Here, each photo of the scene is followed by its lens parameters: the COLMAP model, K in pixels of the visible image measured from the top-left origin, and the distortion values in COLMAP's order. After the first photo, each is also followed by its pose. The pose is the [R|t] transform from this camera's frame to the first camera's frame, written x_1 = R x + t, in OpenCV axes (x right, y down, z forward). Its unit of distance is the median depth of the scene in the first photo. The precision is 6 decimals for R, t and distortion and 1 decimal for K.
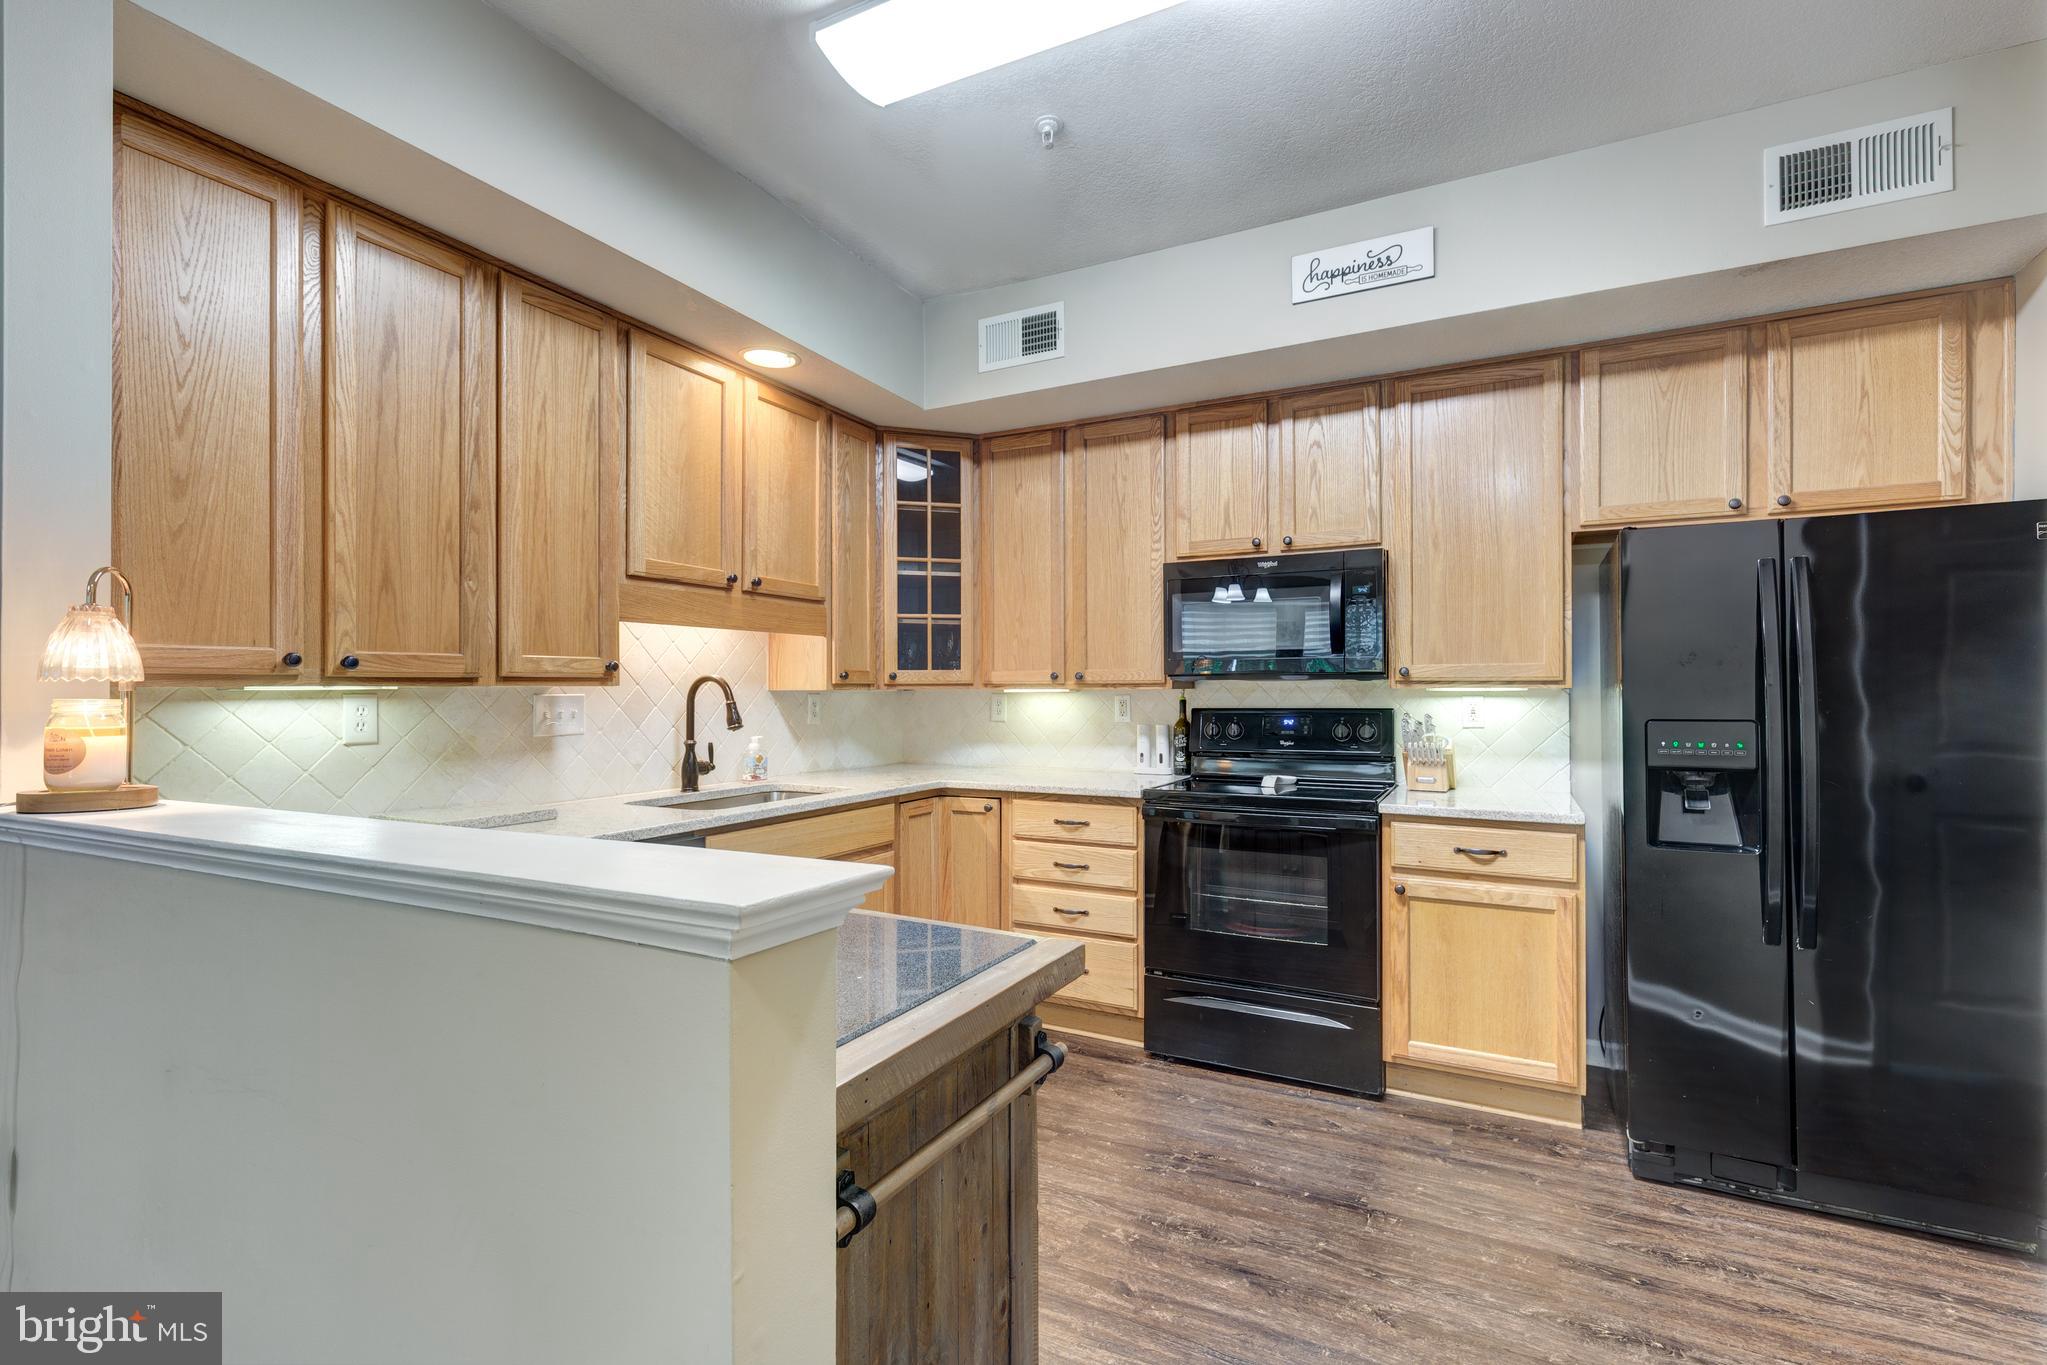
lens RADIAL K [[925.6, 0, 1019.5], [0, 925.6, 683.9], [0, 0, 1]] dist [0.007312, -0.001590]
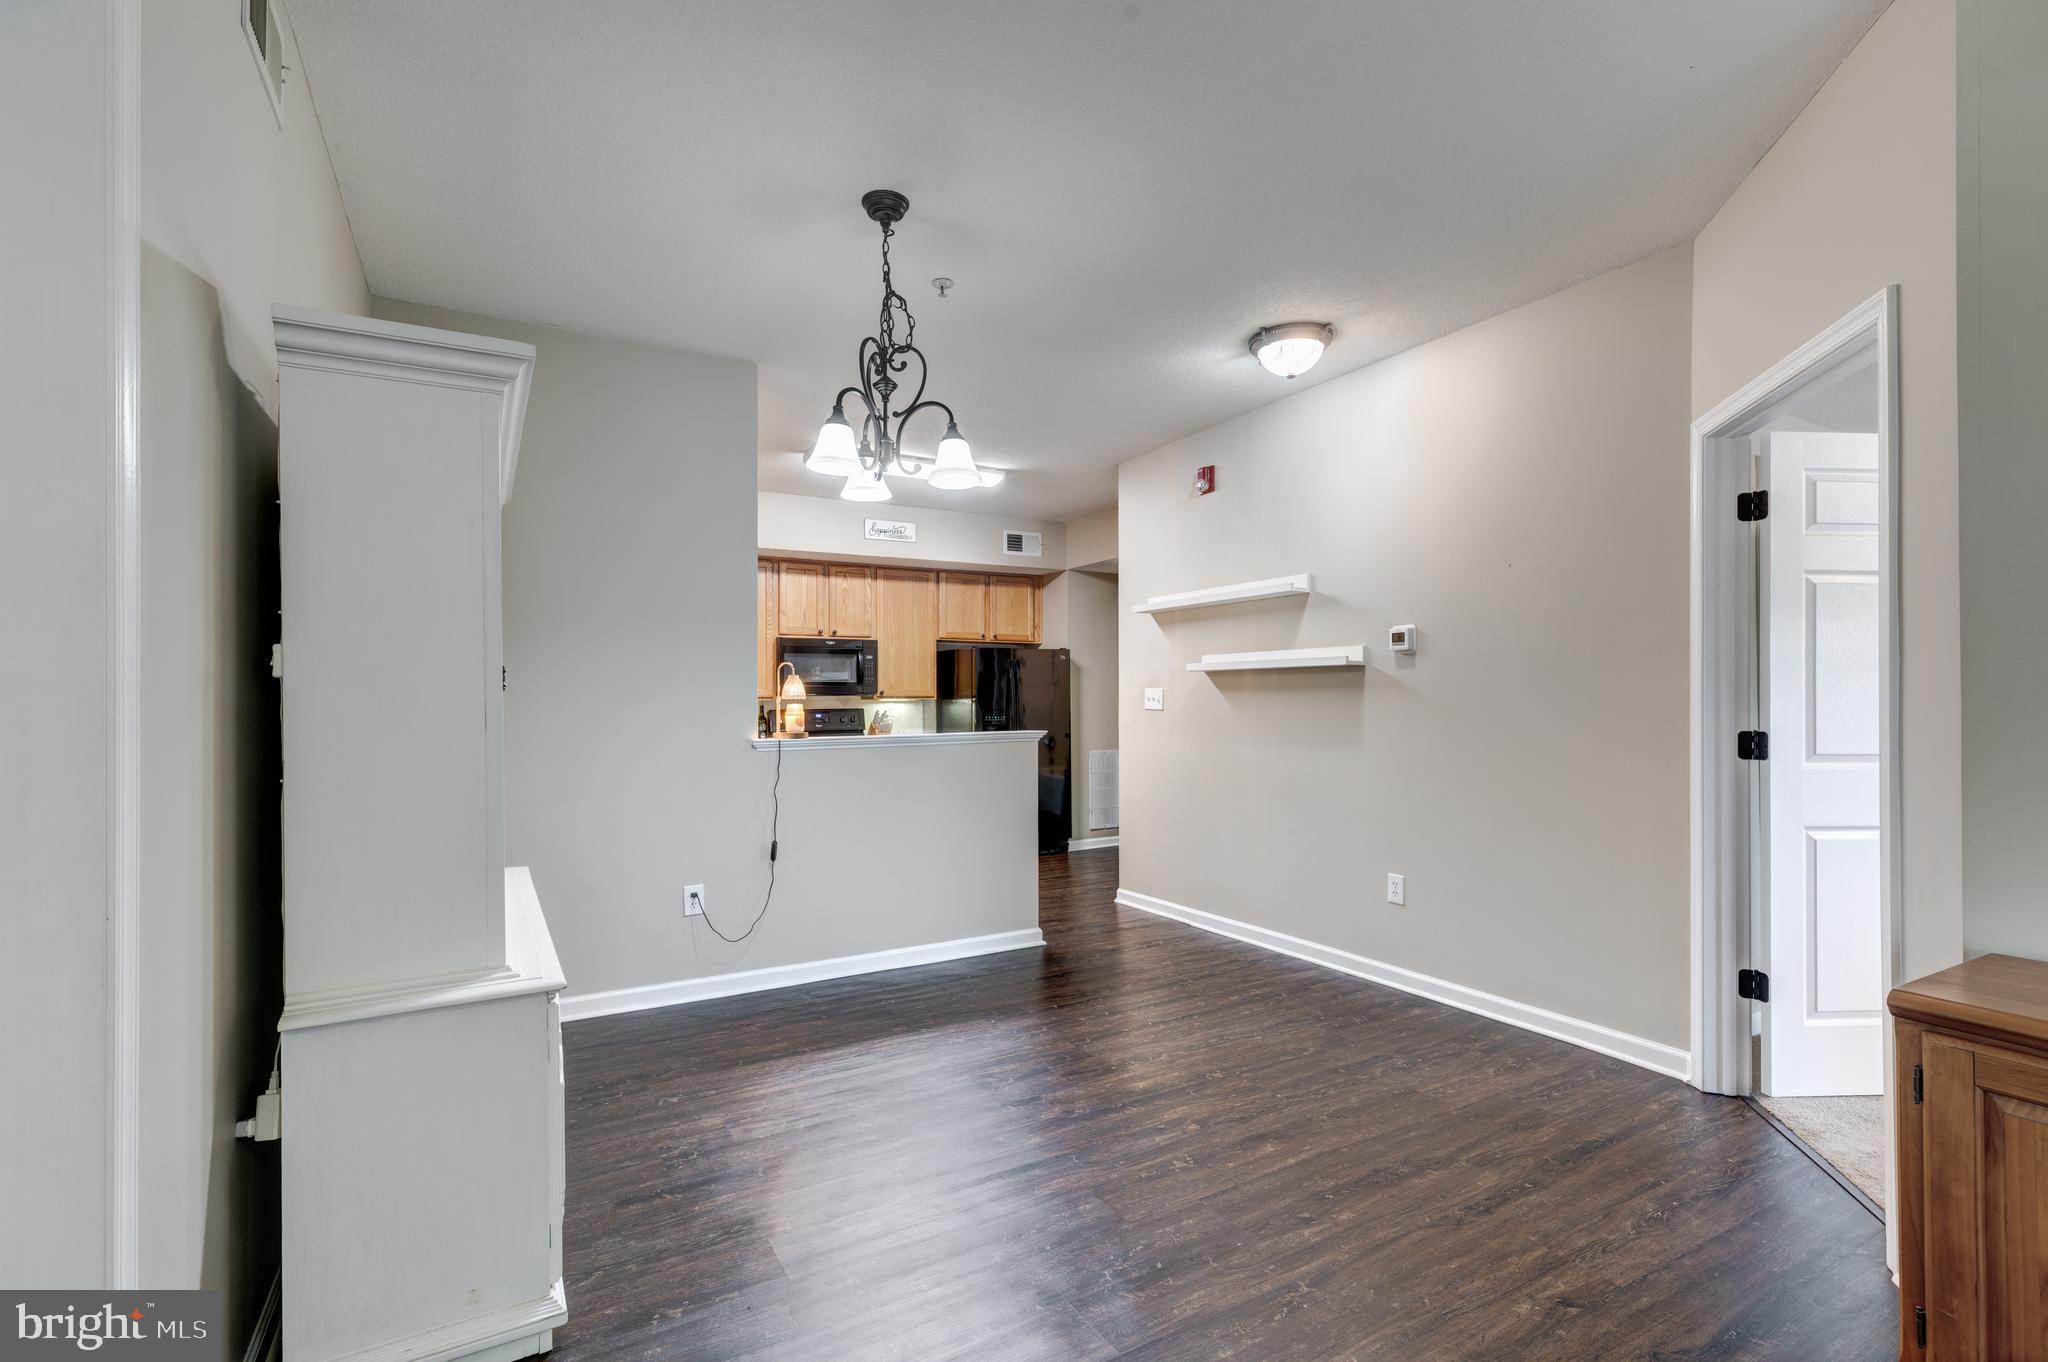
lens RADIAL K [[926.1, 0, 1004.2], [0, 926.1, 692.5], [0, 0, 1]] dist [0.007312, -0.001590]
pose [[0.560205, 0.004673, 0.828341, -1.295162], [-0.002201, 0.999989, -0.004153, -0.005028], [-0.828351, 0.000504, 0.560209, -0.548515]]
